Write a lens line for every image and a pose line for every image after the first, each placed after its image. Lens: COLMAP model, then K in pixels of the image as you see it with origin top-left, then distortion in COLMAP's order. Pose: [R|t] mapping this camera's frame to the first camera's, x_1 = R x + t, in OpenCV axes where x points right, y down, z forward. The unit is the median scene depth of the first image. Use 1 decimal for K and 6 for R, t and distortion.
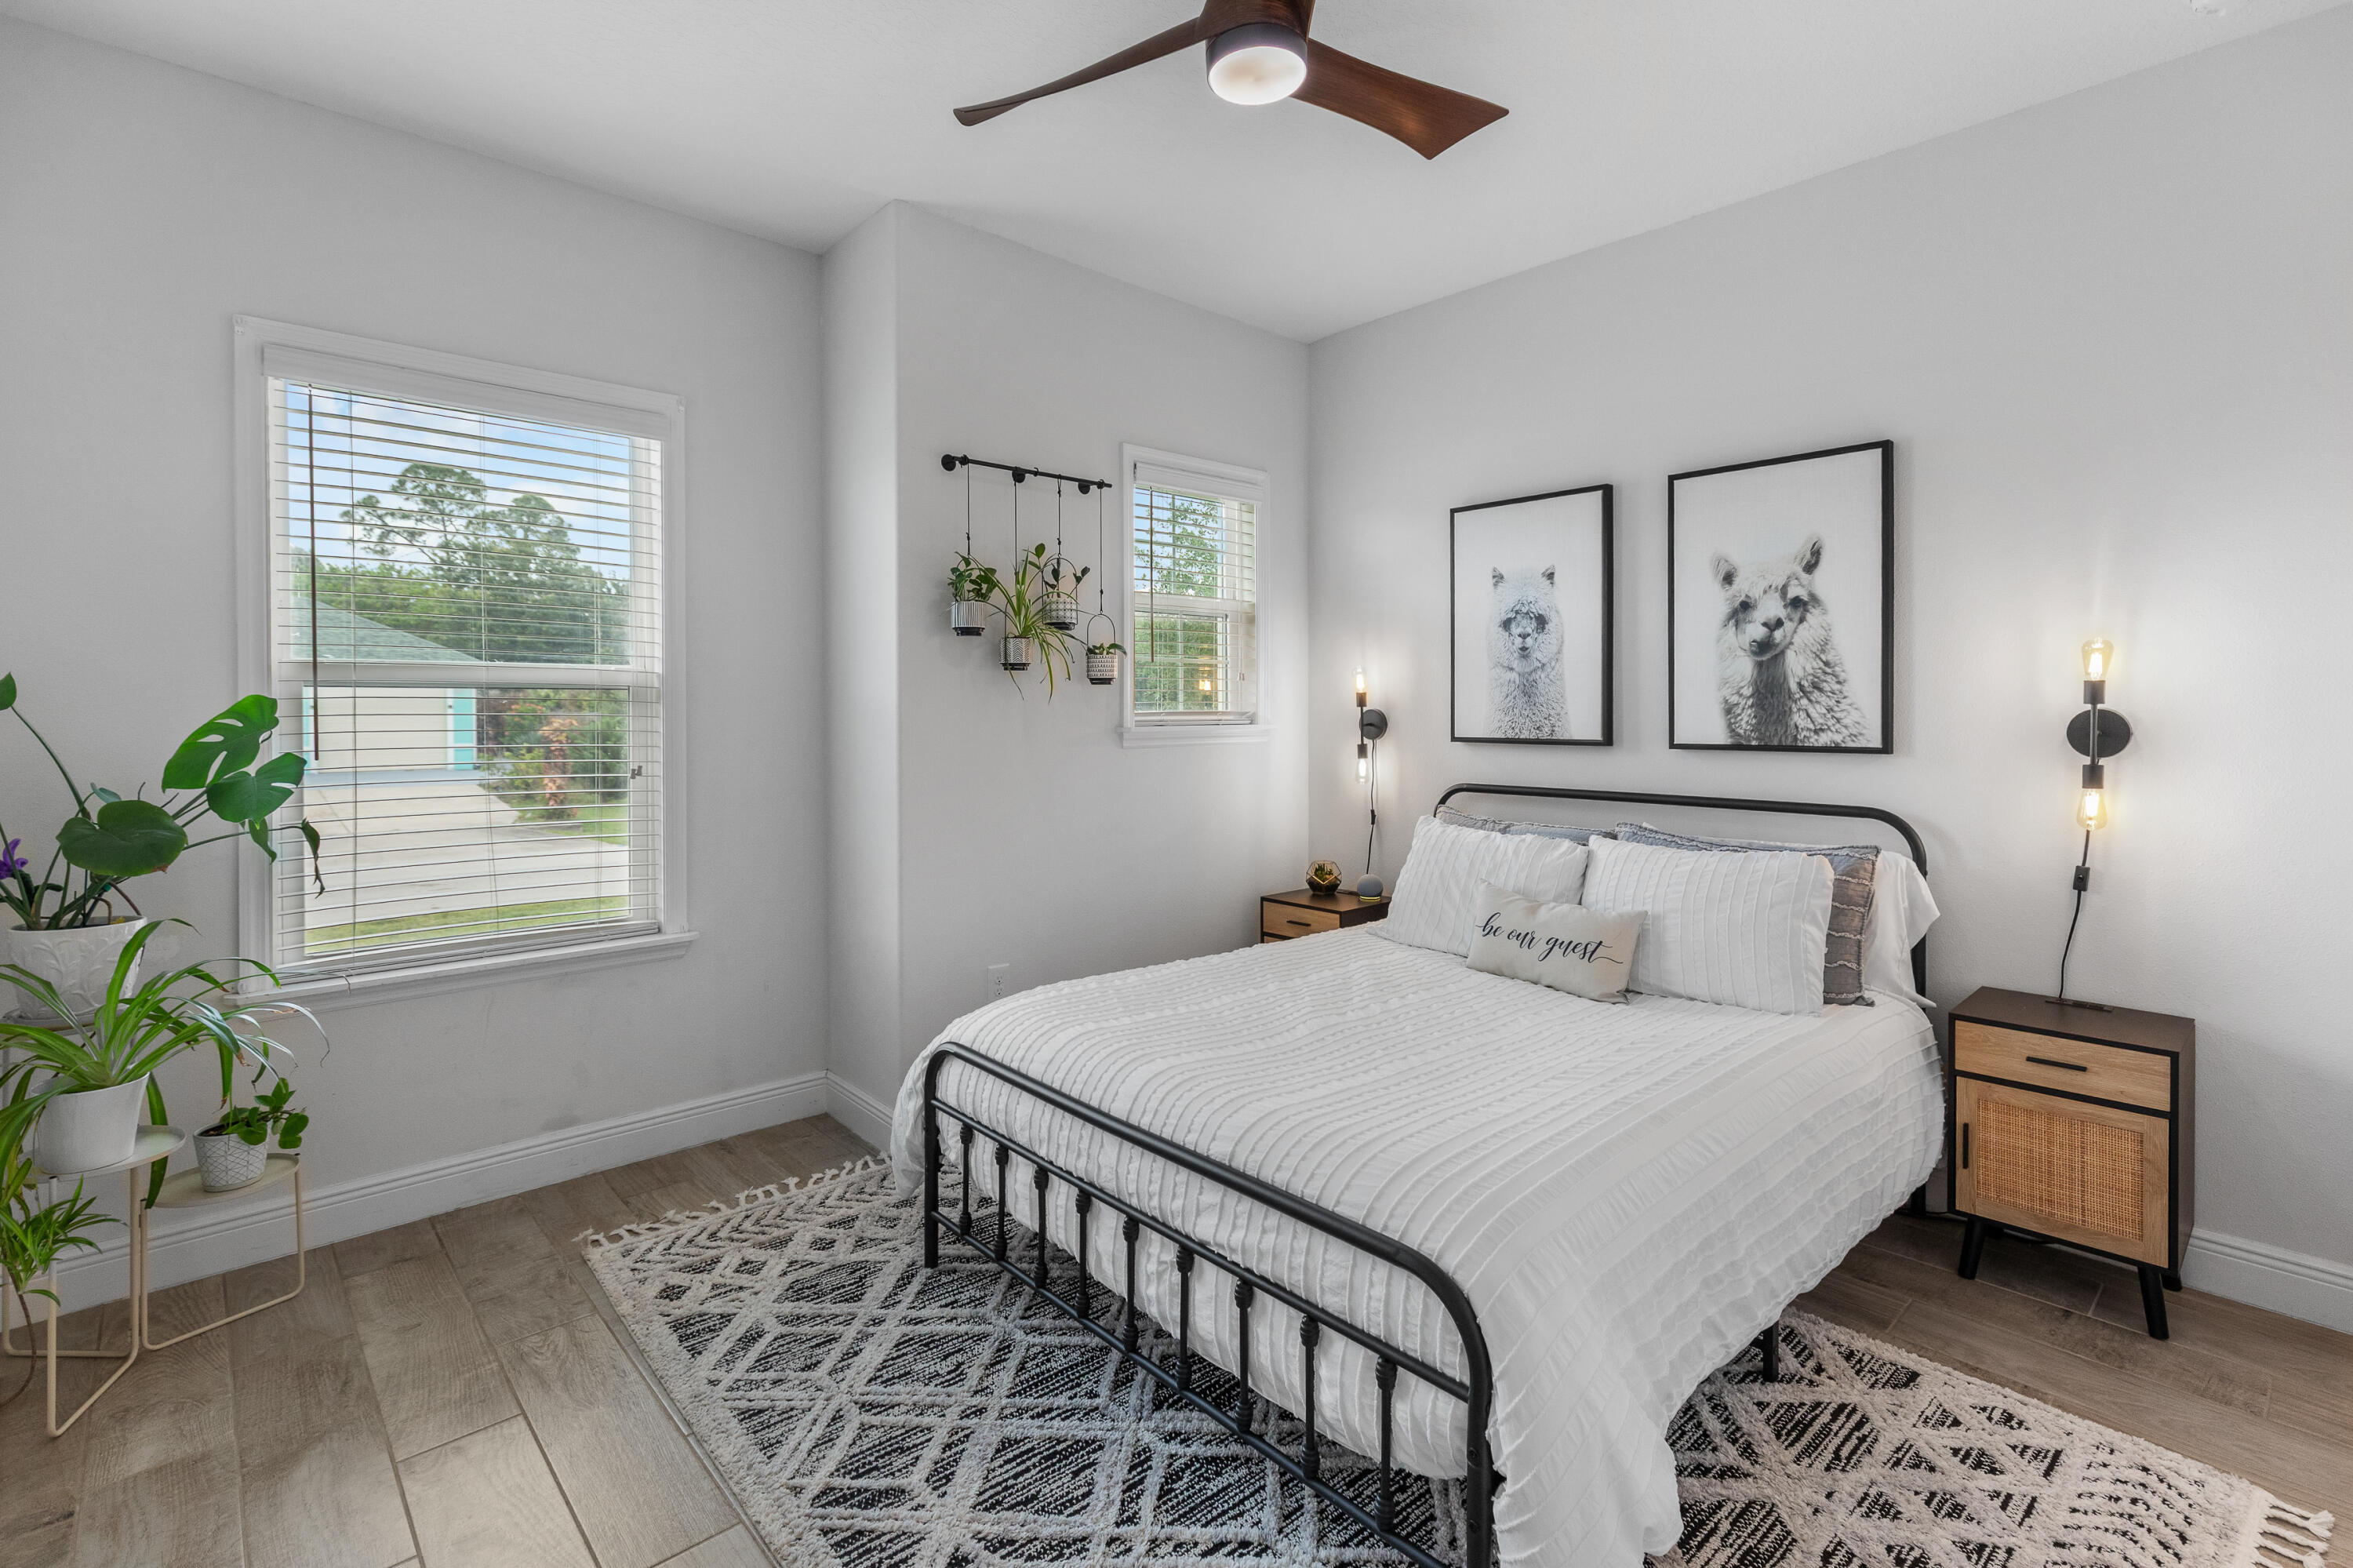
lens RADIAL K [[1150.3, 0, 1179.2], [0, 1150.3, 719.6], [0, 0, 1]] dist [0.003213, -0.000185]
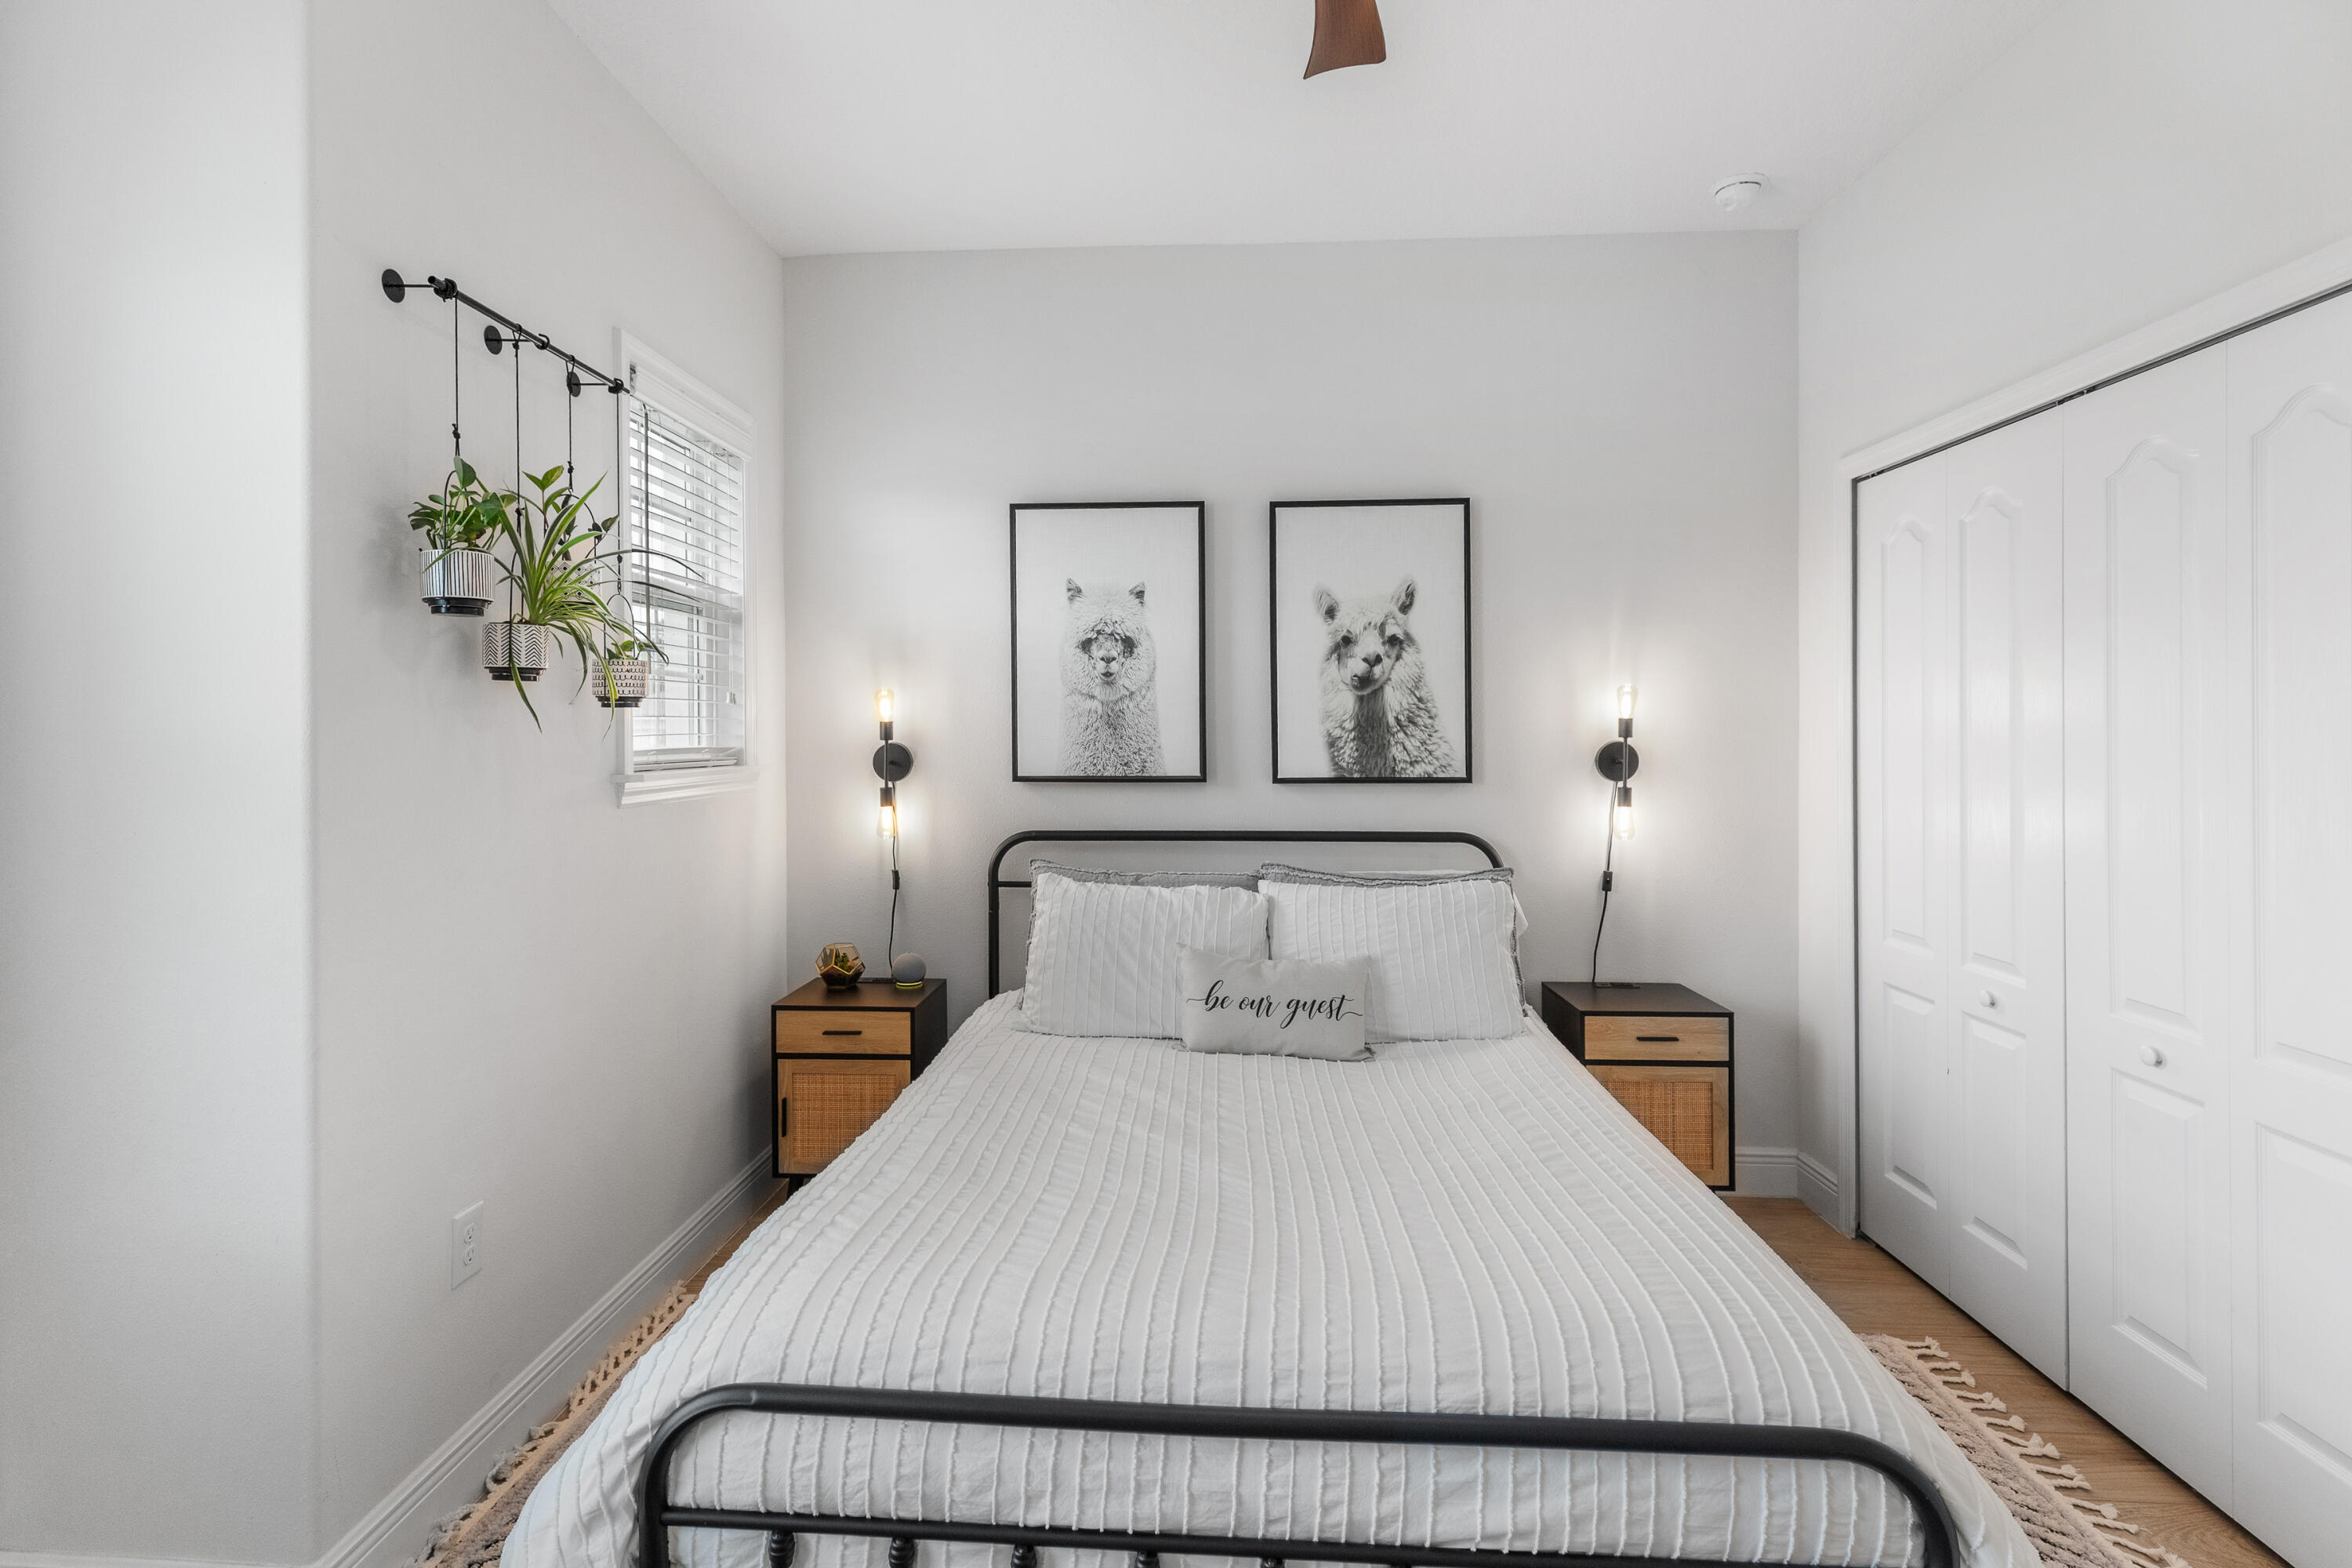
lens RADIAL K [[1181.3, 0, 1175.0], [0, 1181.3, 729.3], [0, 0, 1]] dist [0.005334, 0.000258]
pose [[0.695688, 0.003325, 0.718337, -0.366441], [0.007964, 0.999892, -0.012342, -0.009089], [-0.718300, 0.014307, 0.695586, 0.389387]]
